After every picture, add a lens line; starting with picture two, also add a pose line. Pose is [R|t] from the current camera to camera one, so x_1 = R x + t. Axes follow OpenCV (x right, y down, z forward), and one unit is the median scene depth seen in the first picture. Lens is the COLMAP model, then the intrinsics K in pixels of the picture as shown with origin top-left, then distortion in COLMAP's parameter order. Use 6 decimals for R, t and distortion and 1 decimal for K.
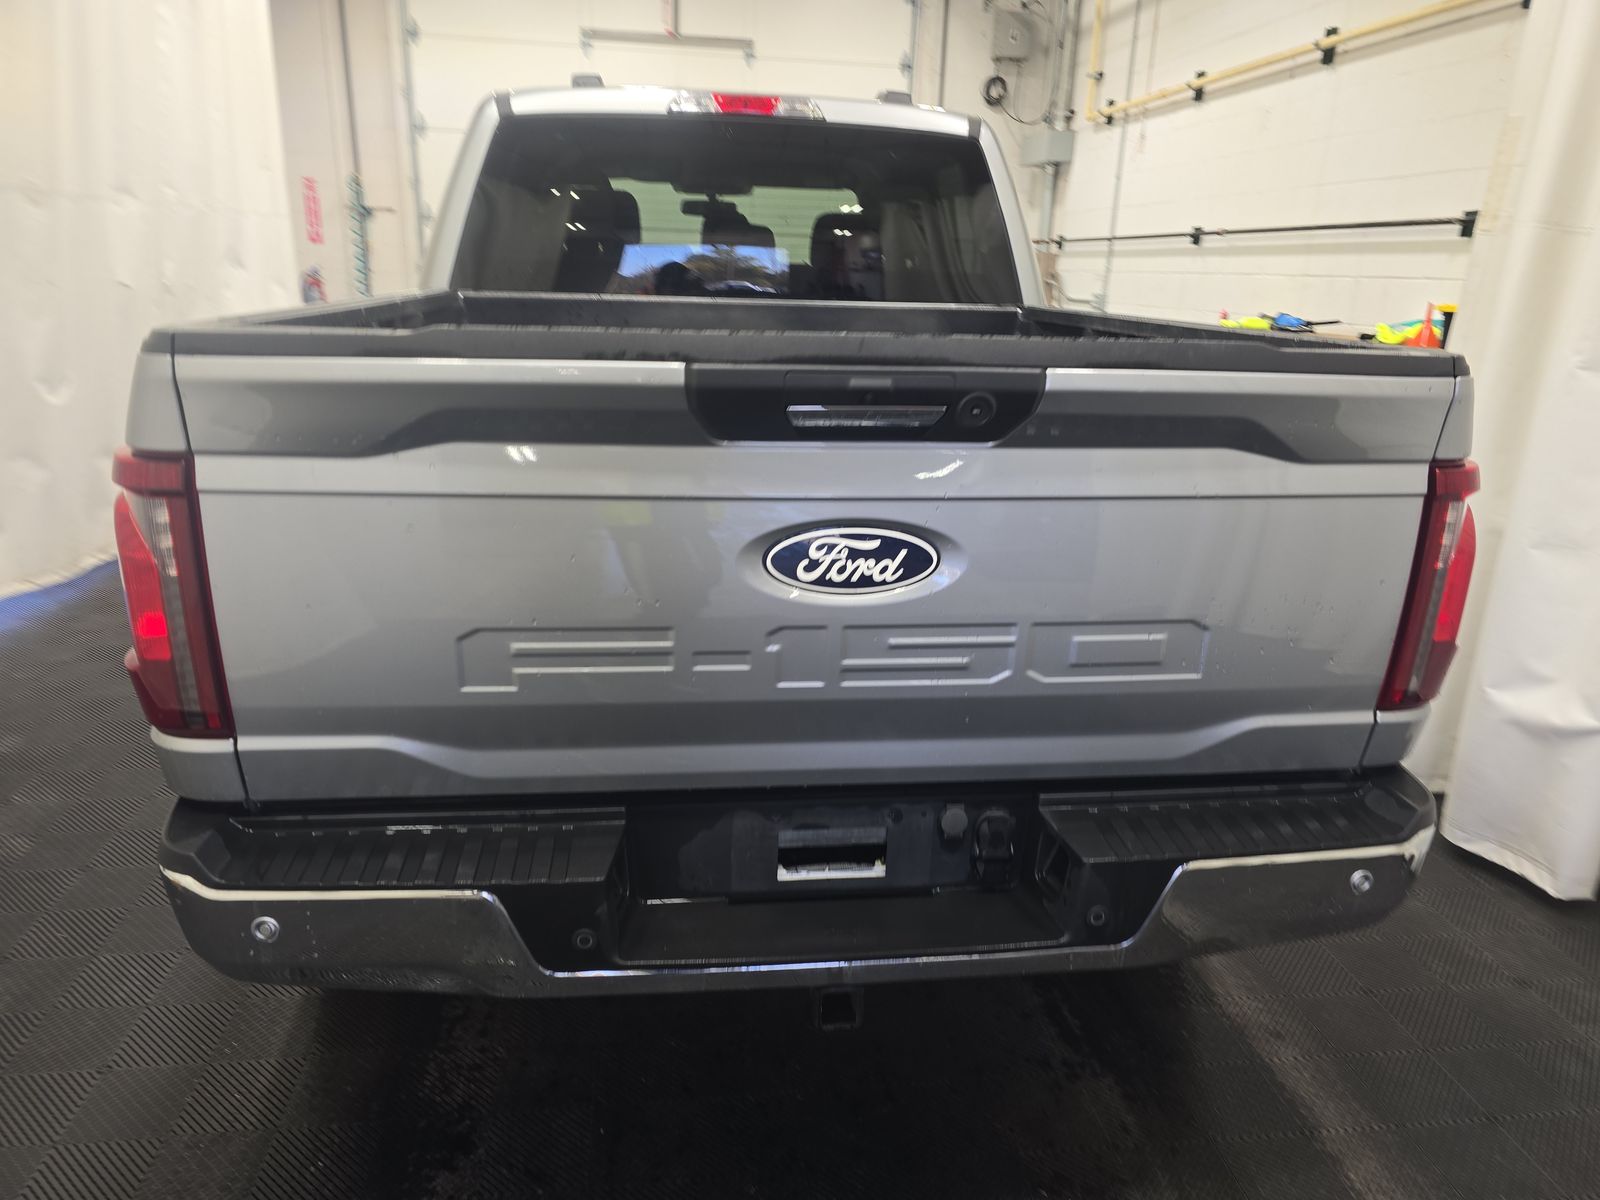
lens RADIAL K [[1088.7, 0, 800.0], [0, 1088.7, 600.0], [0, 0, 1]] dist [0.054308, -0.051897]
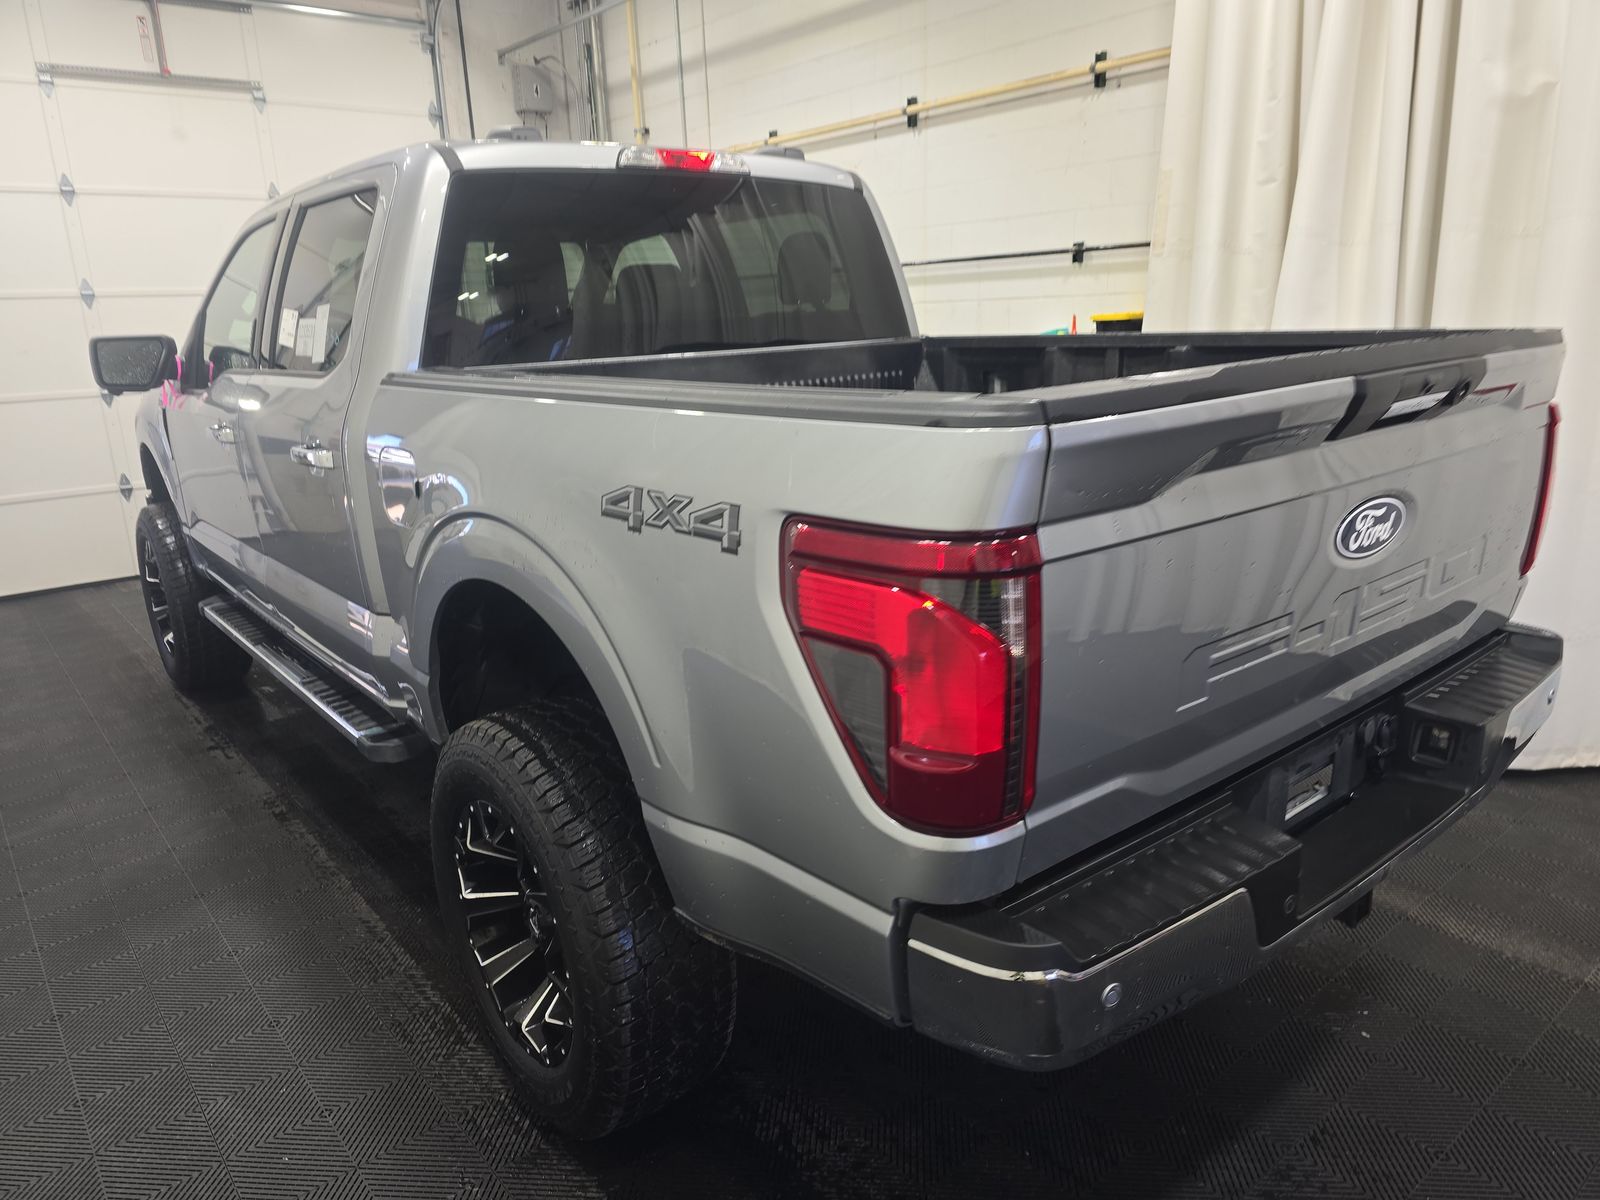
lens RADIAL K [[1088.7, 0, 800.0], [0, 1088.7, 600.0], [0, 0, 1]] dist [0.054308, -0.051897]
pose [[0.838810, -0.200640, 0.506104, -0.483247], [0.220217, 0.975211, 0.021628, -0.053277], [-0.497898, 0.093311, 0.862201, 0.113638]]
